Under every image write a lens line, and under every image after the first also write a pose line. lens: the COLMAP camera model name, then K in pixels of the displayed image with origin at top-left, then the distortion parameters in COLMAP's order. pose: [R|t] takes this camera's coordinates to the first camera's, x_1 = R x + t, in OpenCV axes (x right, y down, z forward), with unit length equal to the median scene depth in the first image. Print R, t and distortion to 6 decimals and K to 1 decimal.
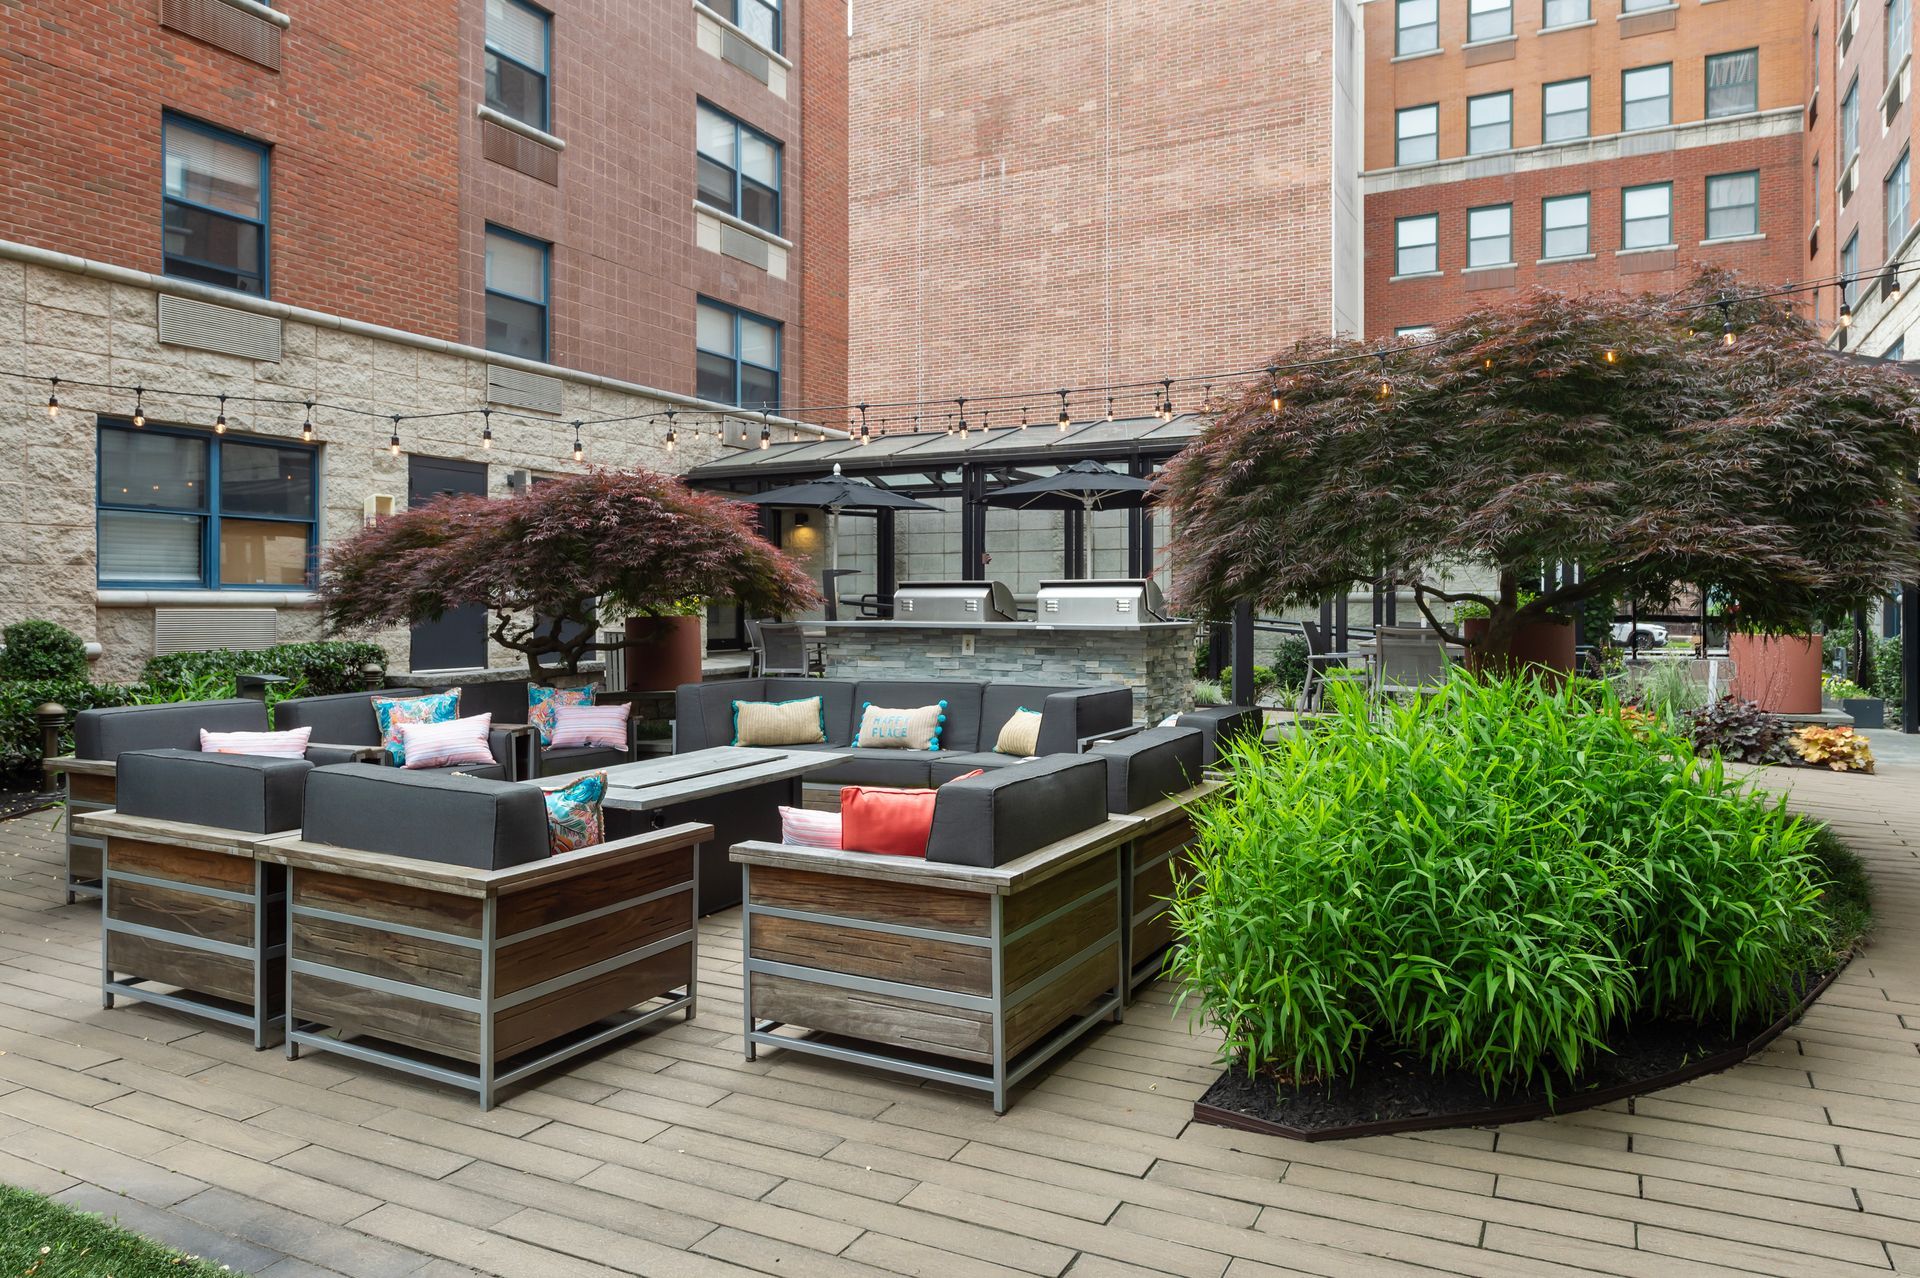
lens RADIAL K [[1278.2, 0, 981.5], [0, 1278.2, 598.3], [0, 0, 1]] dist [0.015907, -0.004647]
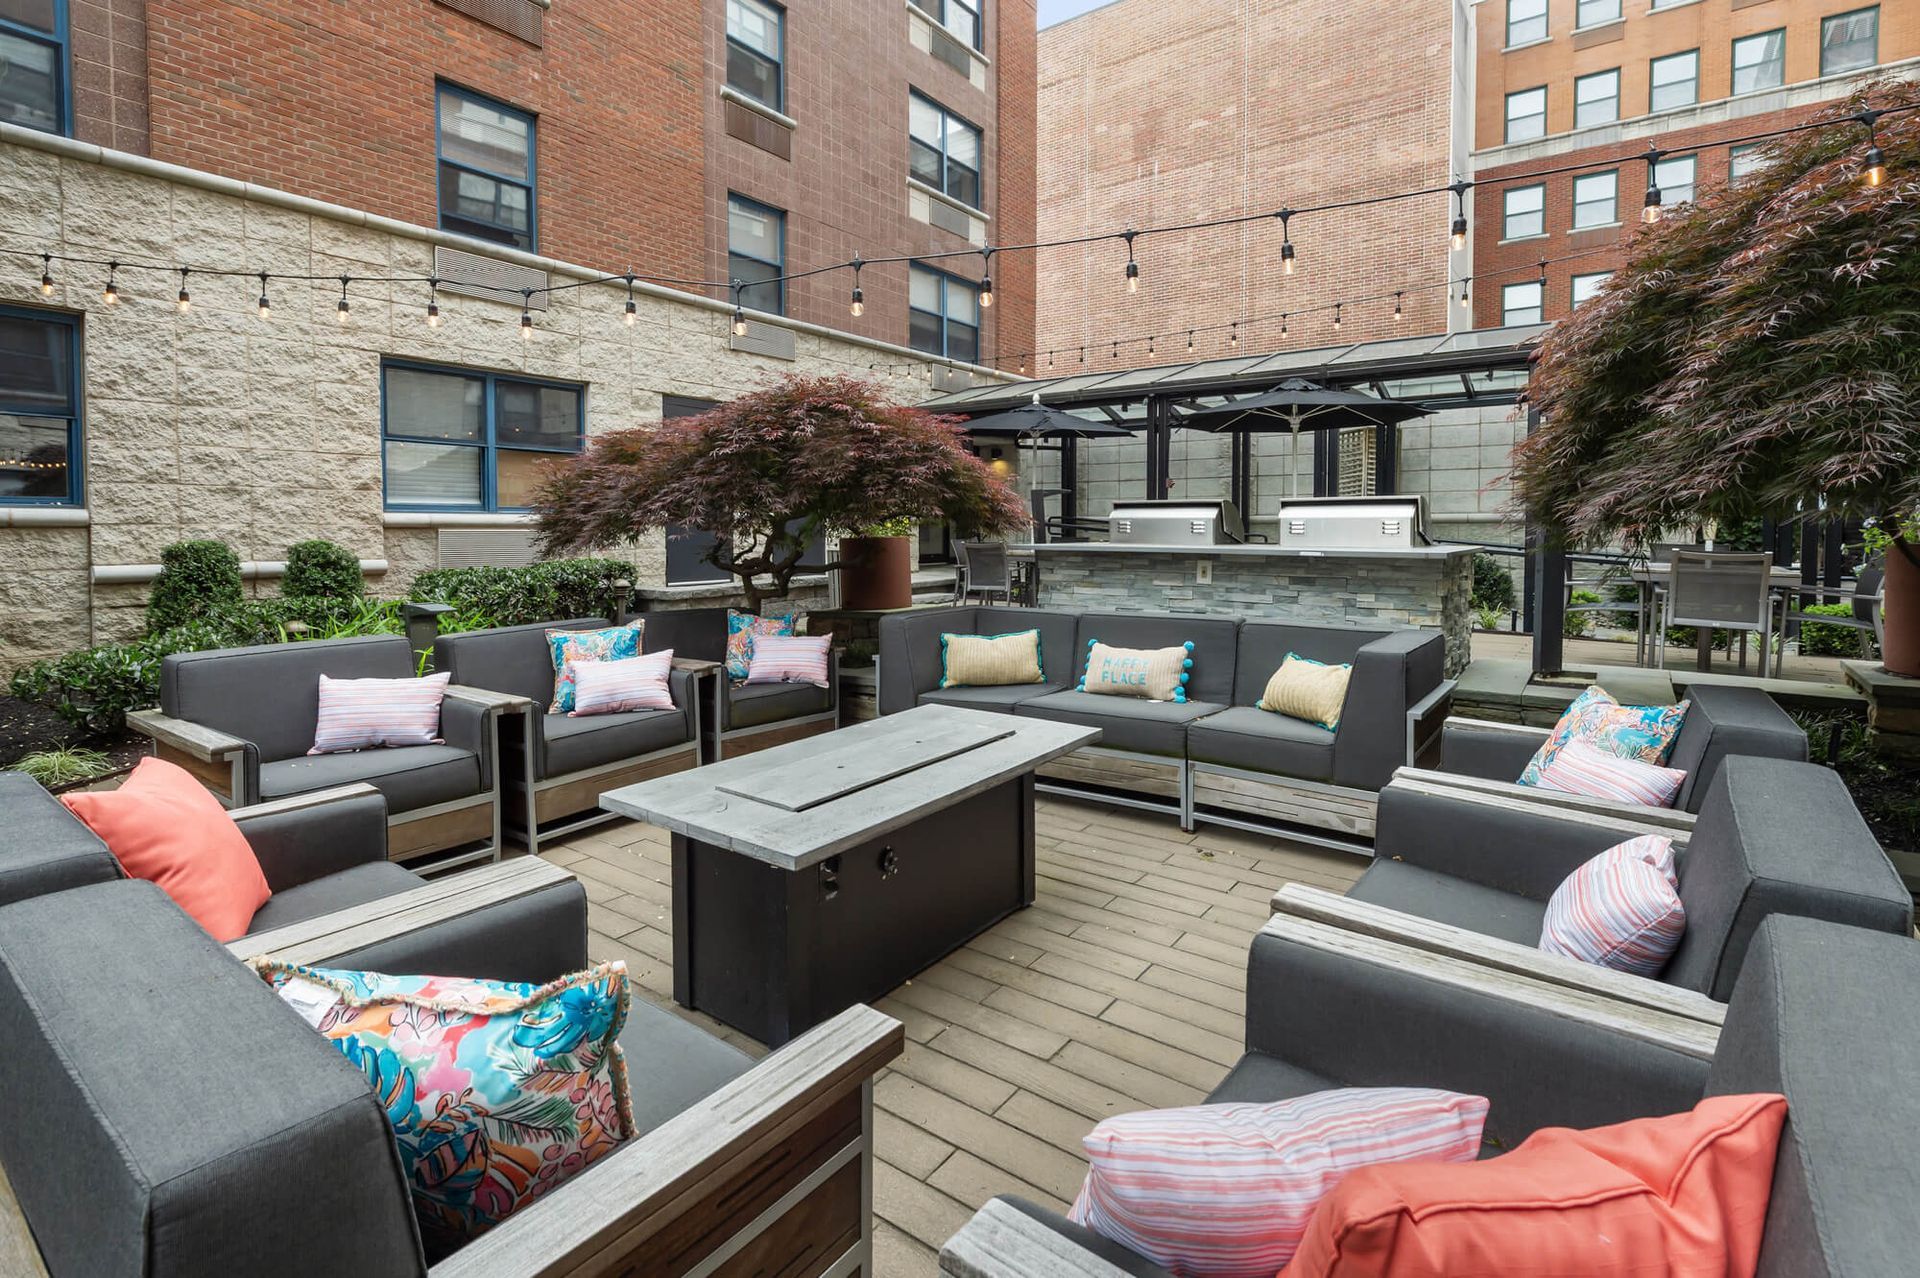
lens RADIAL K [[914.6, 0, 964.5], [0, 914.6, 547.4], [0, 0, 1]] dist [0.014225, -0.000163]
pose [[0.986402, 0.003995, -0.164302, -0.049375], [0.000884, 0.999561, 0.029608, 0.000507], [0.164348, -0.029351, 0.985966, 0.250638]]
